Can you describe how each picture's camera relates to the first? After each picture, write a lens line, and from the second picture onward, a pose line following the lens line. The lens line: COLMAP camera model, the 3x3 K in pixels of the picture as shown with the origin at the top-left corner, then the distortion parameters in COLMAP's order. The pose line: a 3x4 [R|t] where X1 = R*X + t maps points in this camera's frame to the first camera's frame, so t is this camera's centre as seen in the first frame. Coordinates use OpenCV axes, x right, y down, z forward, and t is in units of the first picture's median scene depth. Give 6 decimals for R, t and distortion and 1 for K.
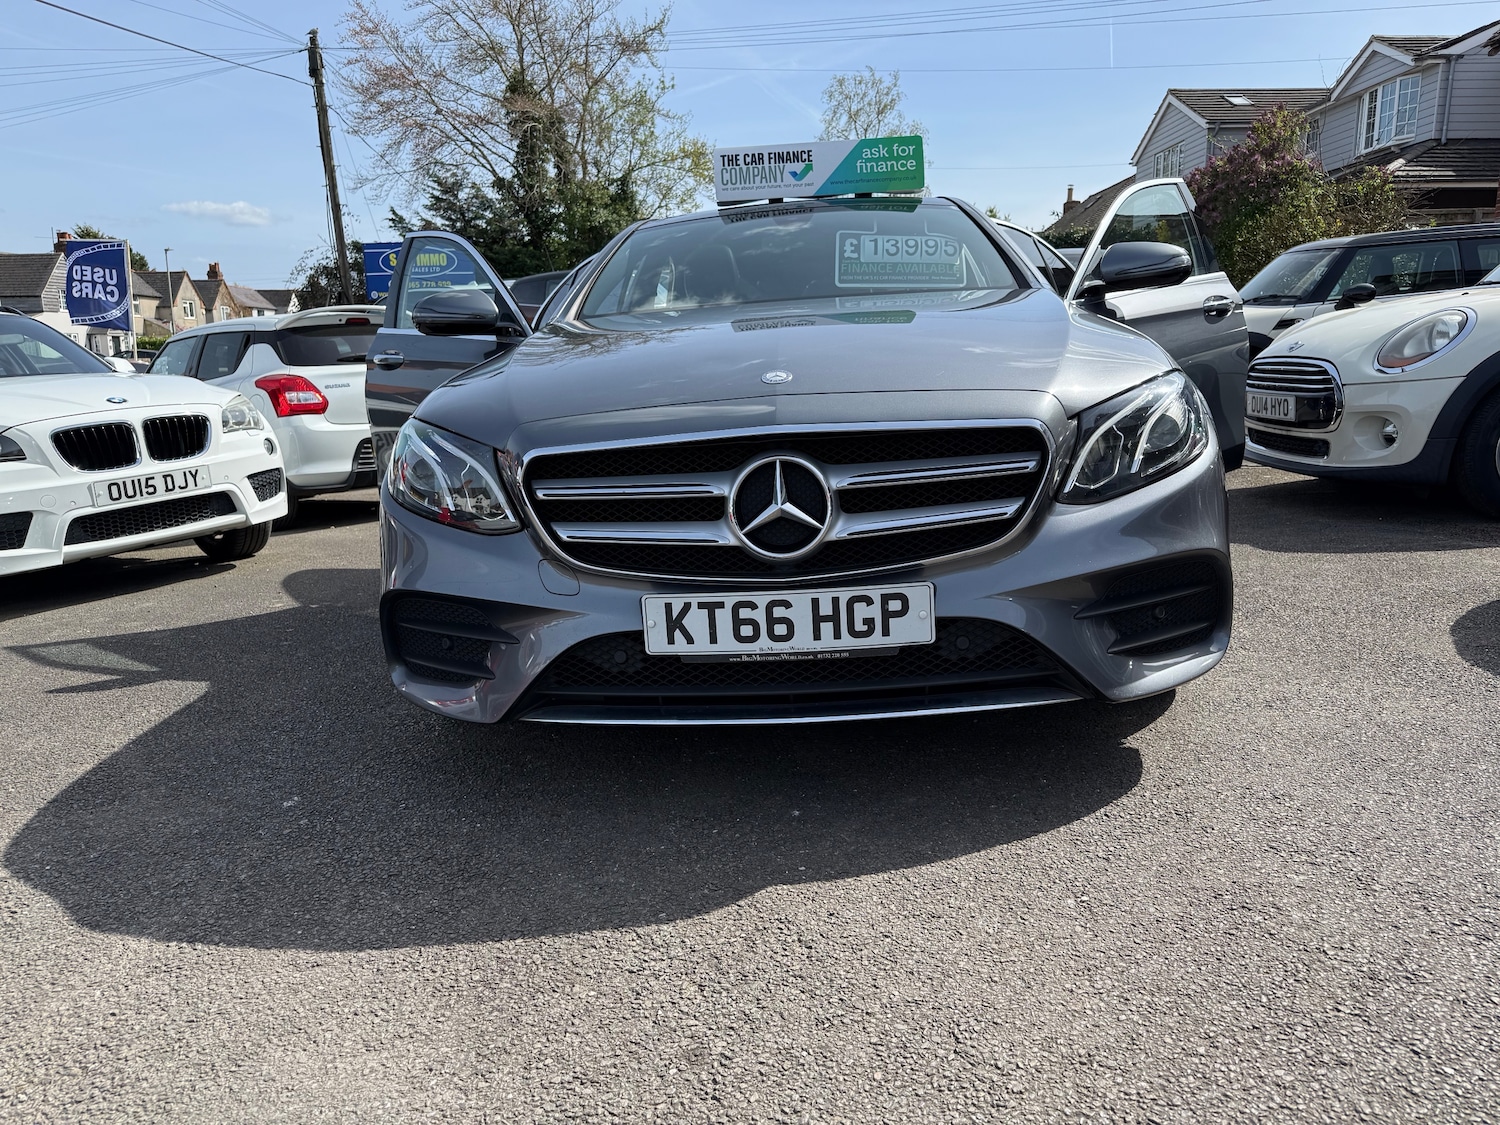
lens RADIAL K [[1065.6, 0, 785.4], [0, 1065.6, 549.5], [0, 0, 1]] dist [0.026547, -0.038875]
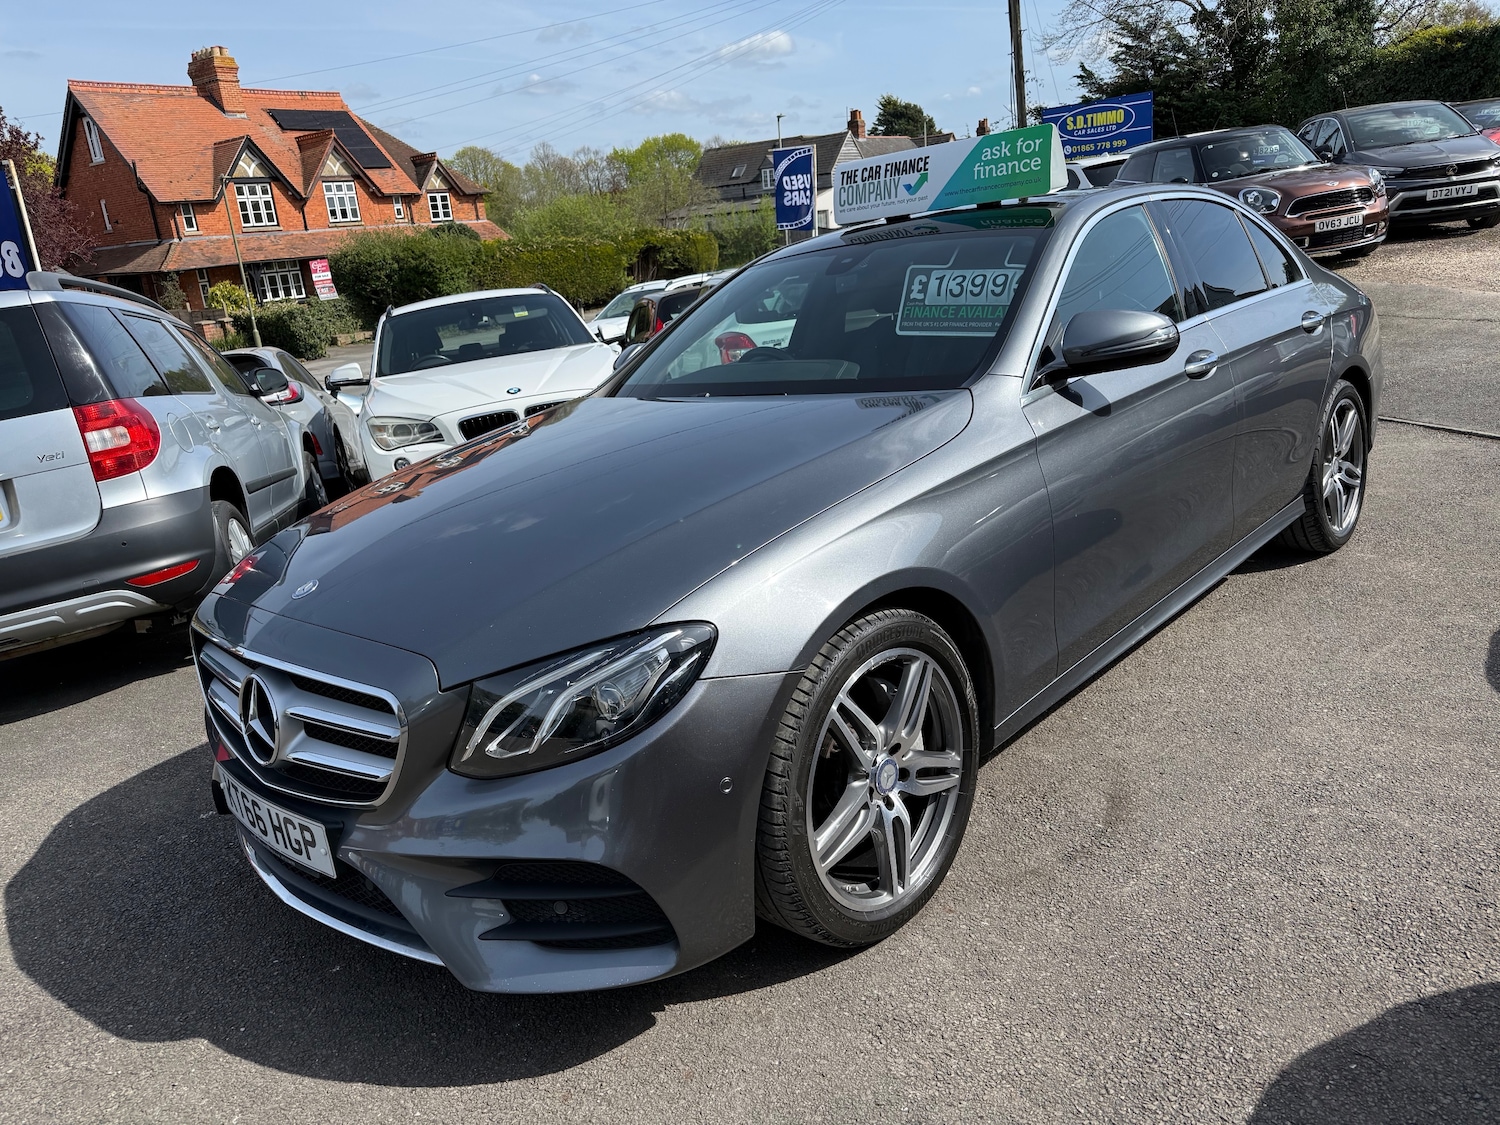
lens RADIAL K [[1065.6, 0, 754.5], [0, 1065.6, 561.1], [0, 0, 1]] dist [0.026547, -0.038875]
pose [[0.767187, 0.140273, -0.625897, 0.408517], [-0.042895, 0.984830, 0.168138, -0.158601], [0.639987, -0.102145, 0.761566, 0.187721]]
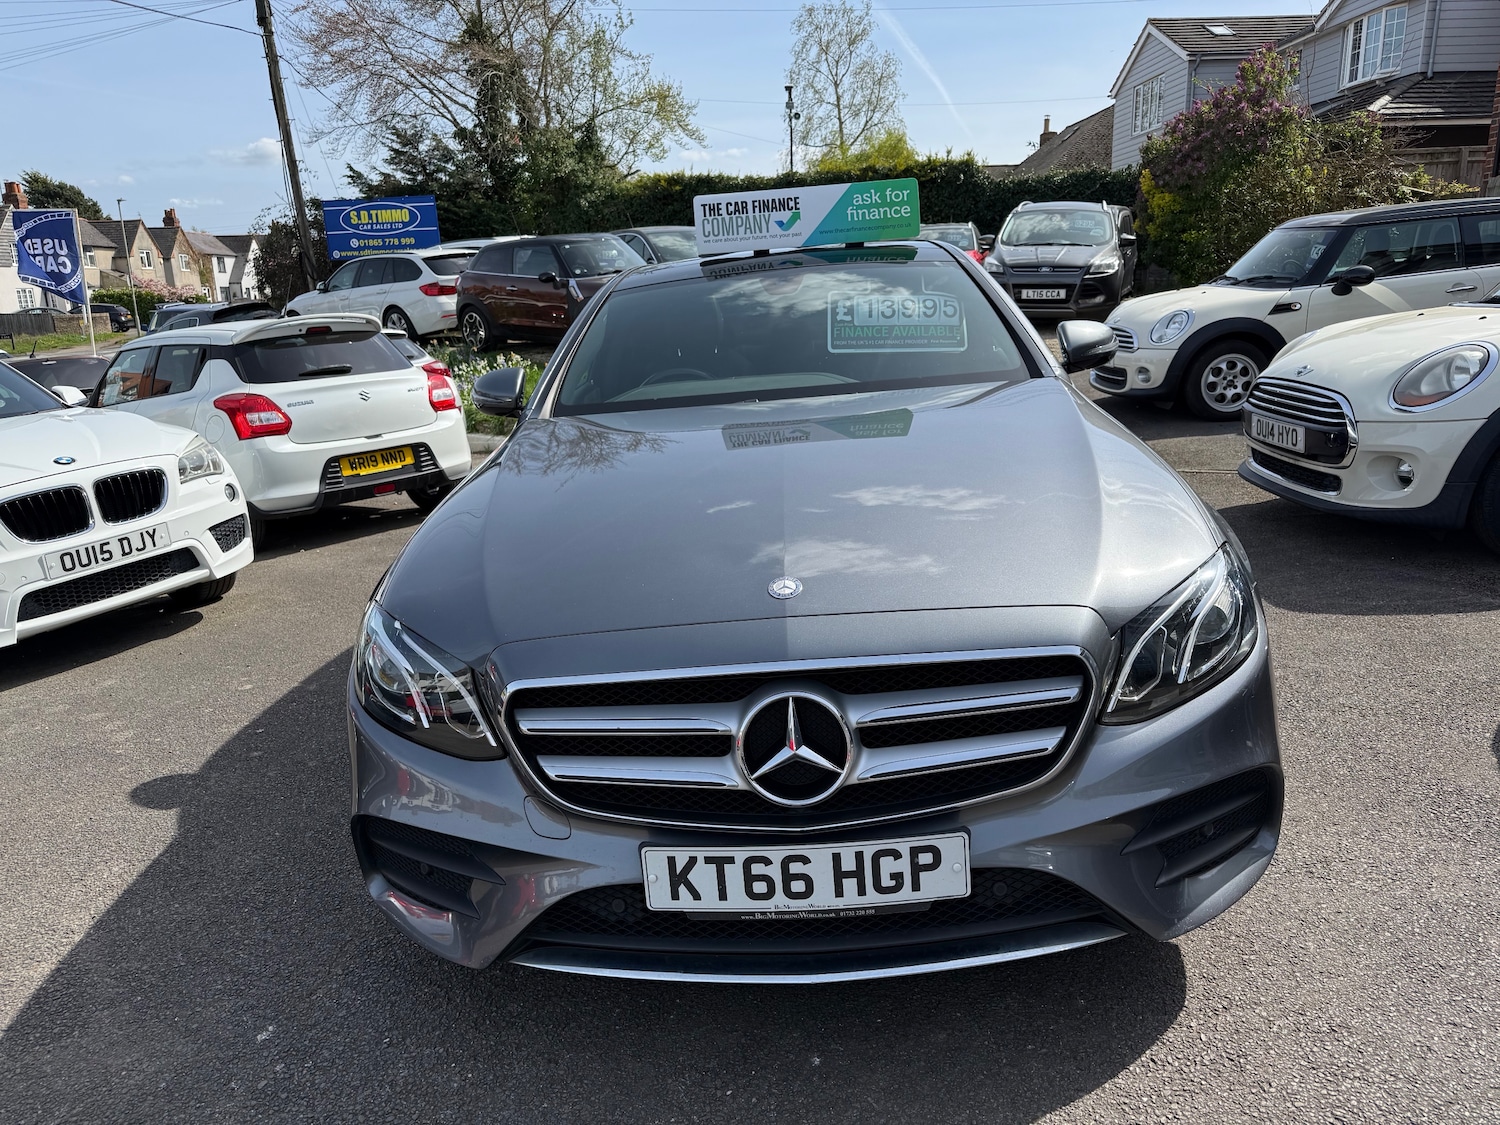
lens RADIAL K [[1065.6, 0, 778.3], [0, 1065.6, 552.6], [0, 0, 1]] dist [0.026547, -0.038875]
pose [[0.999667, -0.022069, 0.013383, -0.010252], [0.021210, 0.997894, 0.061307, -0.100293], [-0.014708, -0.061003, 0.998029, 0.043666]]
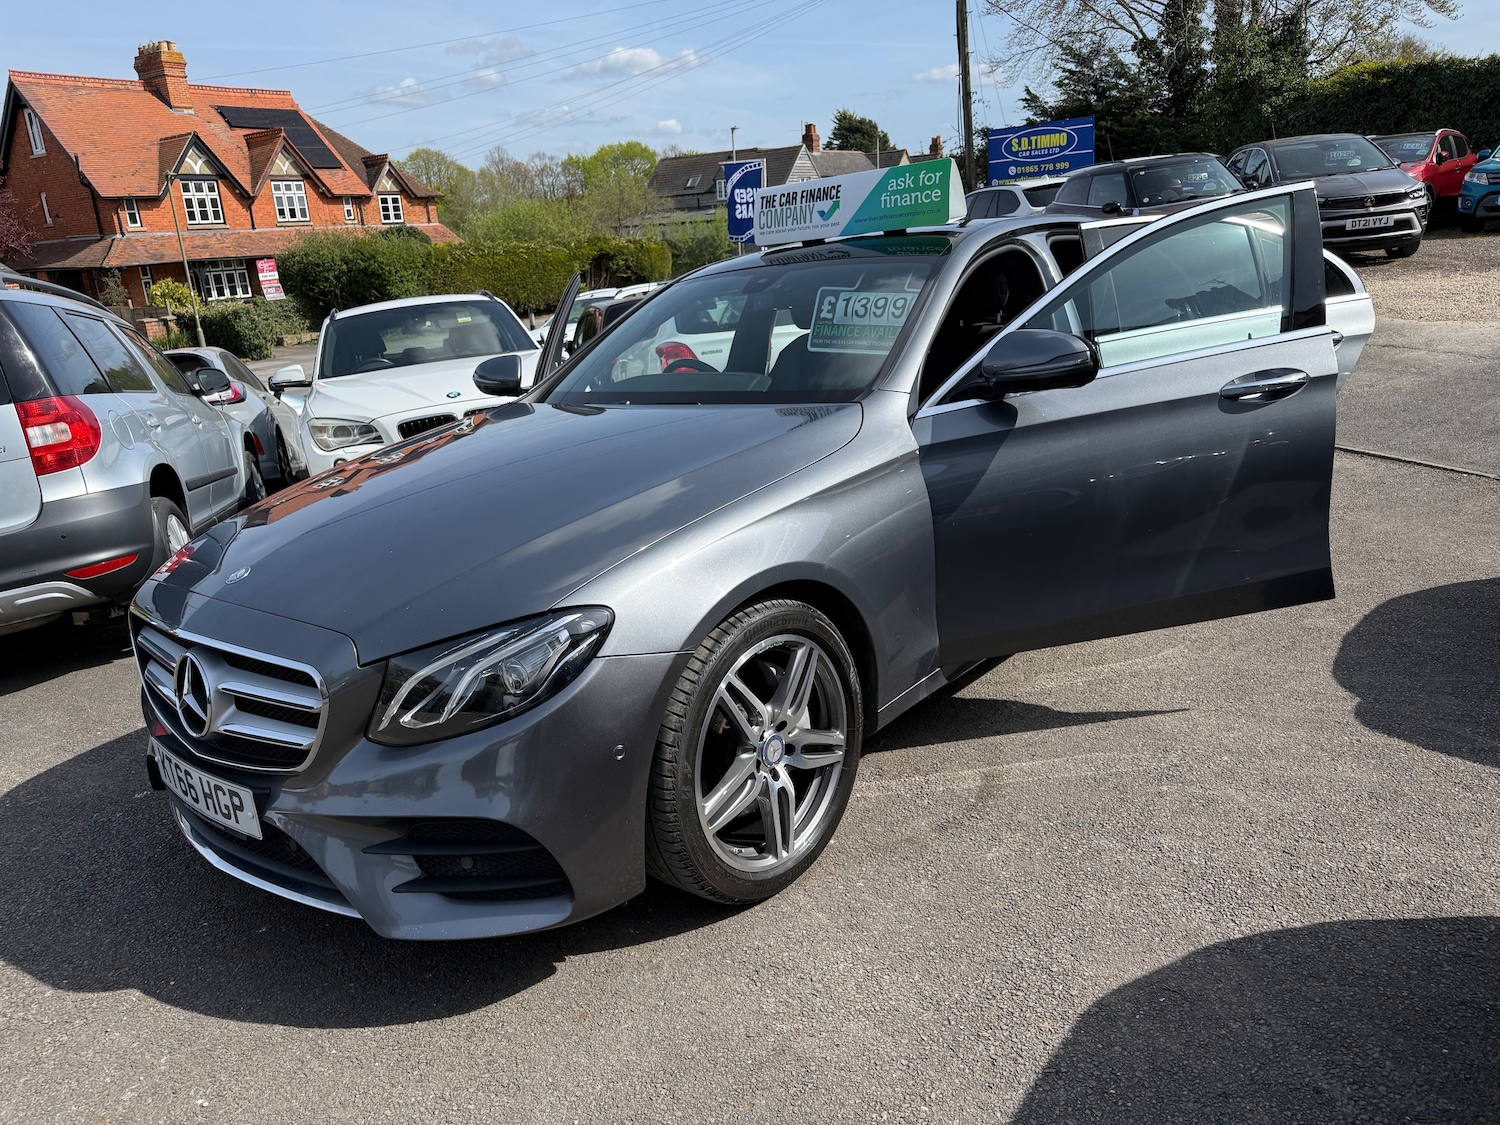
lens RADIAL K [[1065.6, 0, 751.8], [0, 1065.6, 561.9], [0, 0, 1]] dist [0.026547, -0.038875]
pose [[0.791522, 0.145339, -0.593607, 0.455532], [-0.062356, 0.985447, 0.158132, -0.160743], [0.607952, -0.088150, 0.789066, 0.167157]]
